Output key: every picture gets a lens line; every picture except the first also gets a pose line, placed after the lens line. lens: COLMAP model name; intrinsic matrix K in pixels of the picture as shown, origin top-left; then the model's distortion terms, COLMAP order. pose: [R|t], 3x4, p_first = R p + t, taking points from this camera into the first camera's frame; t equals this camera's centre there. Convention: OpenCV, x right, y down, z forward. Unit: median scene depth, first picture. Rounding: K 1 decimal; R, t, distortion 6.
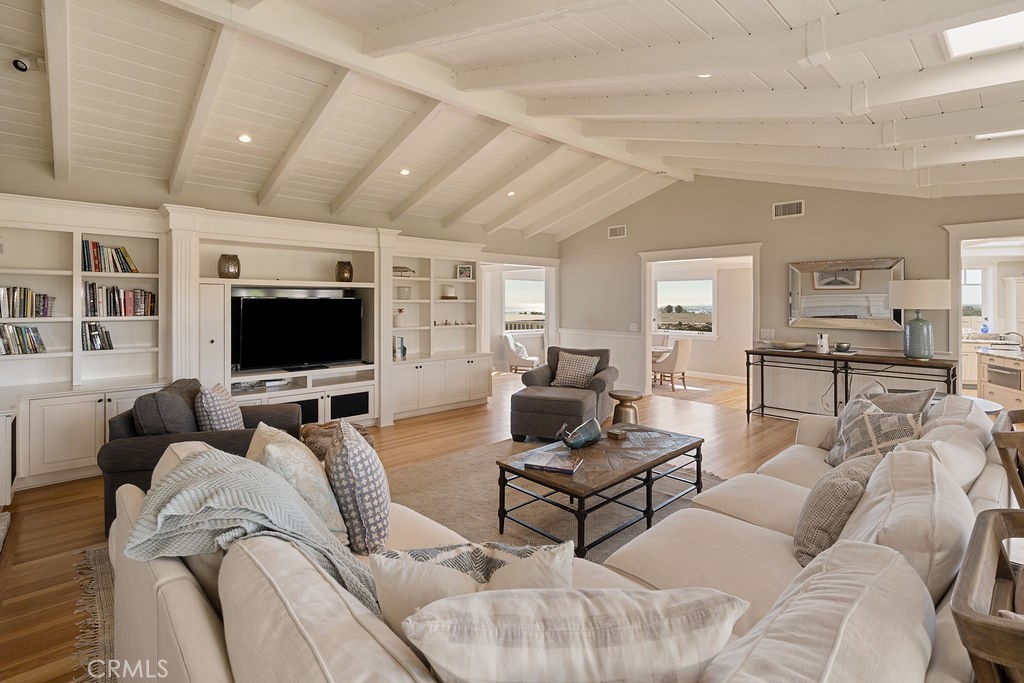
lens RADIAL K [[464.7, 0, 508.5], [0, 464.7, 307.3], [0, 0, 1]] dist [-0.005069, 0.002201]
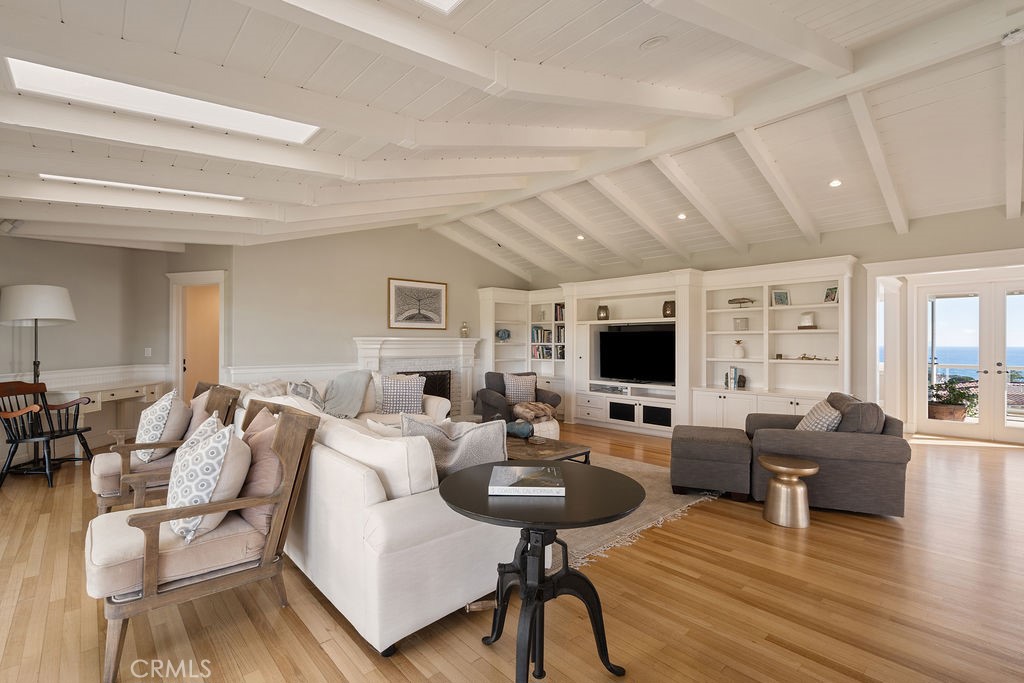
lens RADIAL K [[464.7, 0, 492.5], [0, 464.7, 342.9], [0, 0, 1]] dist [-0.005069, 0.002201]
pose [[-0.040718, -0.002444, -0.999168, 0.851576], [-0.014089, 0.999899, -0.001872, 0.020515], [0.999071, 0.014001, -0.040749, 0.553310]]
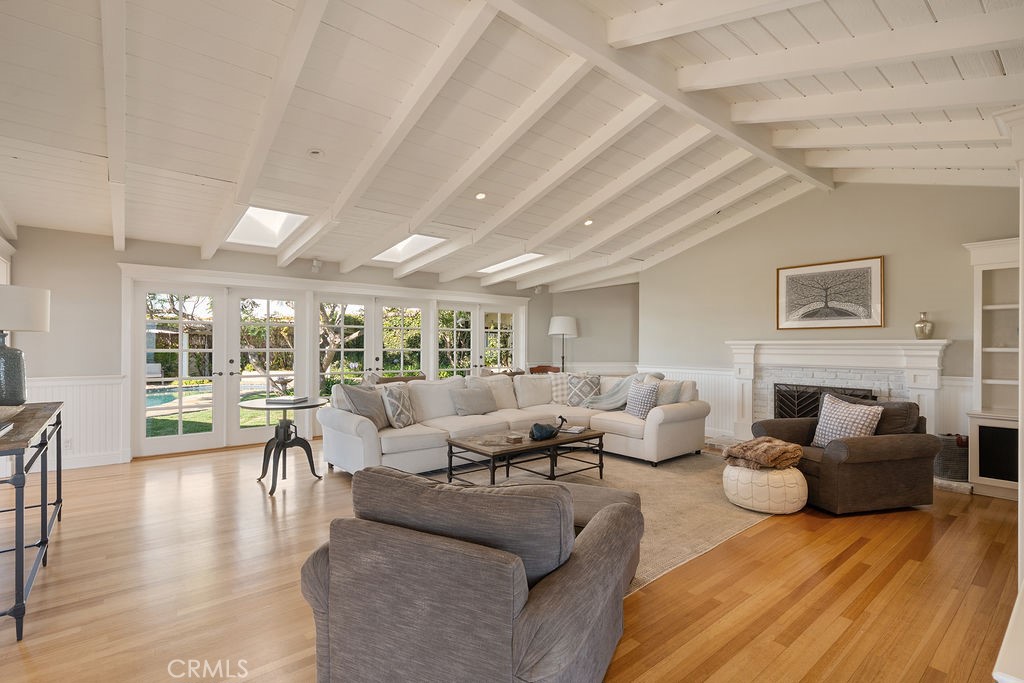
lens RADIAL K [[464.7, 0, 512.8], [0, 464.7, 343.7], [0, 0, 1]] dist [-0.005069, 0.002201]
pose [[-0.997692, -0.007677, 0.067473, 0.102420], [-0.007094, 0.999936, 0.008864, 0.008481], [-0.067537, 0.008365, -0.997682, 1.315023]]
